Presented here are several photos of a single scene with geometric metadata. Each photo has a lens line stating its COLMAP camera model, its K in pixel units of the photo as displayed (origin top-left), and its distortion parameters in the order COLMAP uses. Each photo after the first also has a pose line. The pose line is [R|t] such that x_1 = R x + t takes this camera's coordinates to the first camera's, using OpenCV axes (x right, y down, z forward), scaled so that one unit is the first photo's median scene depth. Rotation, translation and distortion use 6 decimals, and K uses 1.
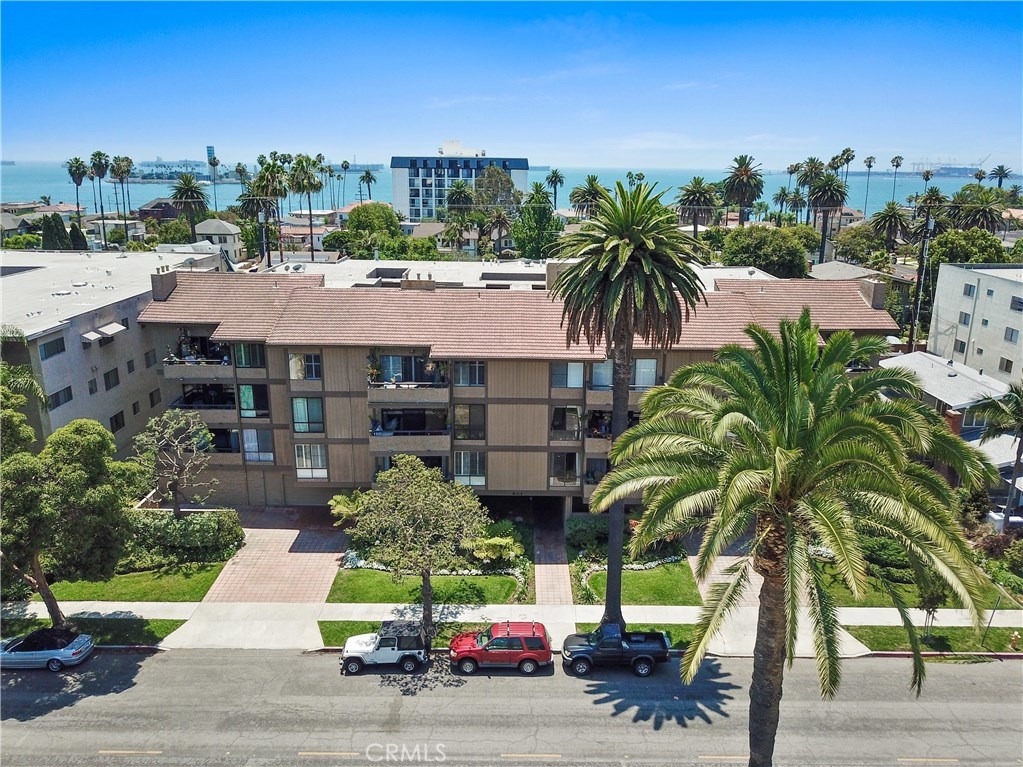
lens RADIAL K [[783.2, 0, 511.5], [0, 783.2, 383.5], [0, 0, 1]] dist [-0.011221, -0.004012]
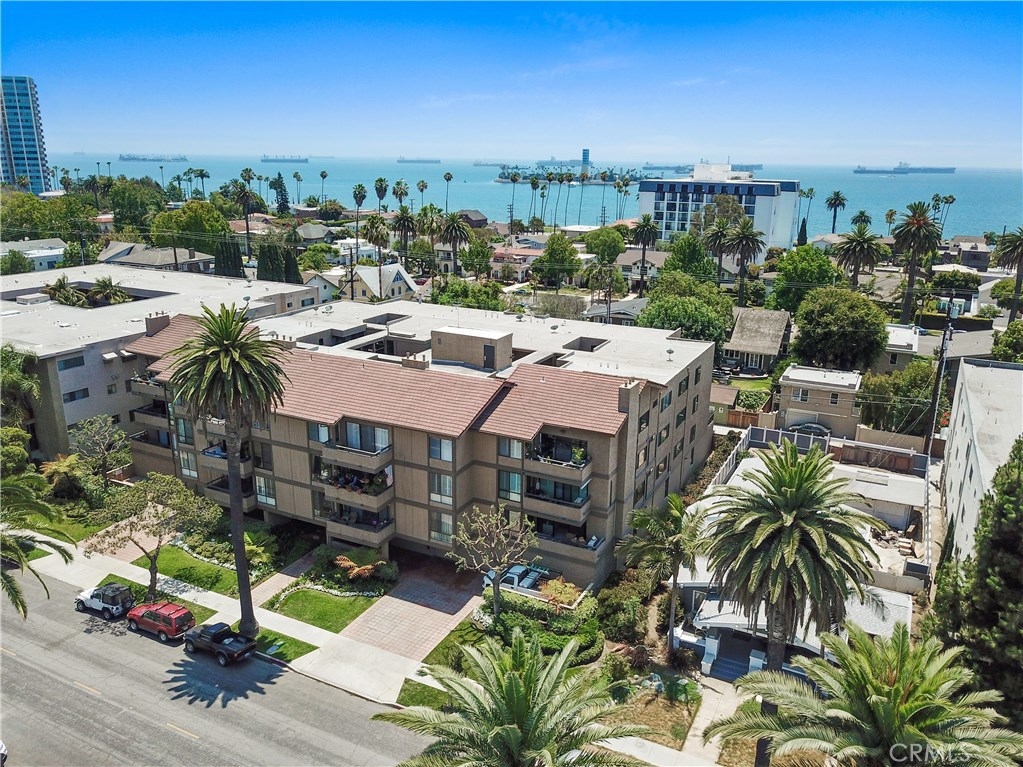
lens RADIAL K [[783.2, 0, 511.5], [0, 783.2, 383.5], [0, 0, 1]] dist [-0.011221, -0.004012]
pose [[0.887982, 0.126479, -0.442144, 0.862715], [-0.124909, 0.991626, 0.032802, -0.162769], [0.442590, 0.026100, 0.896344, 0.001826]]
